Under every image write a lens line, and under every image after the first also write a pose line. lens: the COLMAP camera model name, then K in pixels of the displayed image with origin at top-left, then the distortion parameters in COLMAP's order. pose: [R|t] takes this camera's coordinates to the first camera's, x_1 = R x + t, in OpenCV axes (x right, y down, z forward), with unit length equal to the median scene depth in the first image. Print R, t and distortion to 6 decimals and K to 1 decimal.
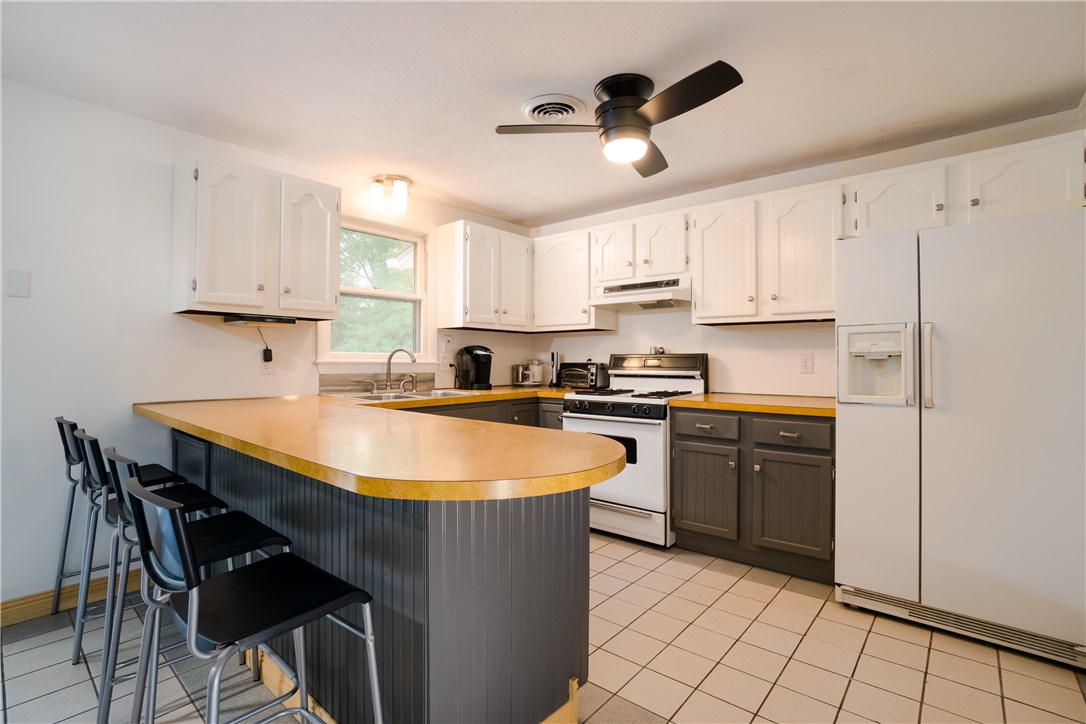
lens RADIAL K [[510.8, 0, 536.0], [0, 510.8, 361.3], [0, 0, 1]] dist [-0.016105, 0.000371]
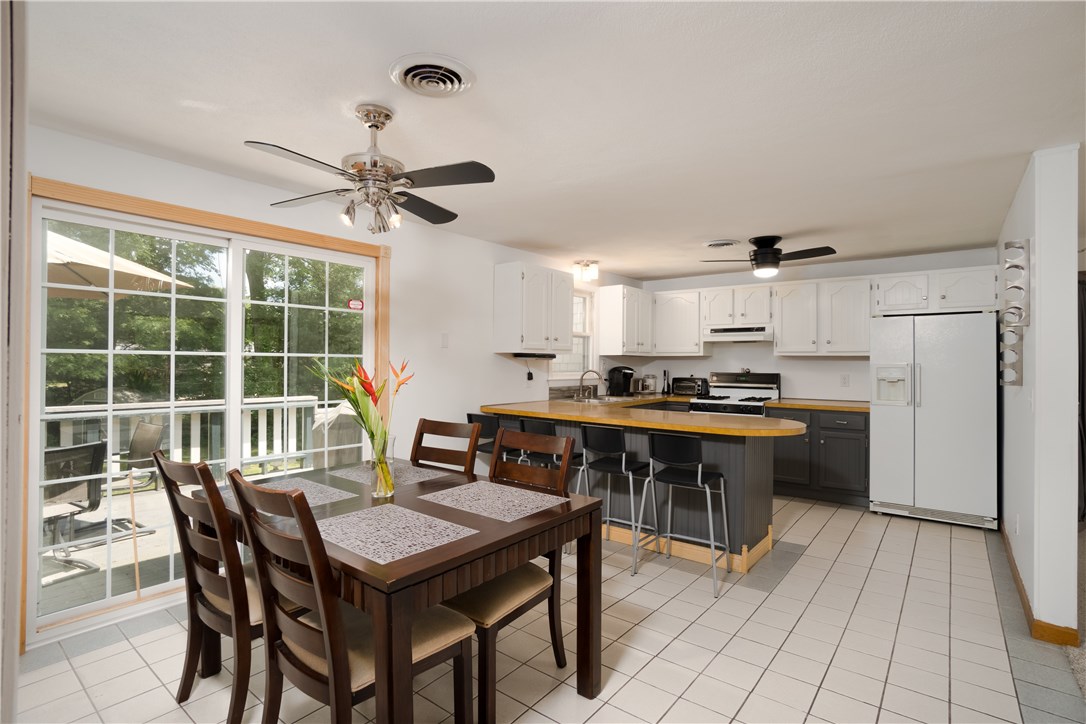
lens RADIAL K [[510.8, 0, 550.0], [0, 510.8, 363.1], [0, 0, 1]] dist [-0.016105, 0.000371]
pose [[0.999341, 0.002564, 0.036215, -0.427096], [-0.002443, 0.999991, -0.003397, -0.039300], [-0.036223, 0.003307, 0.999338, -0.538209]]
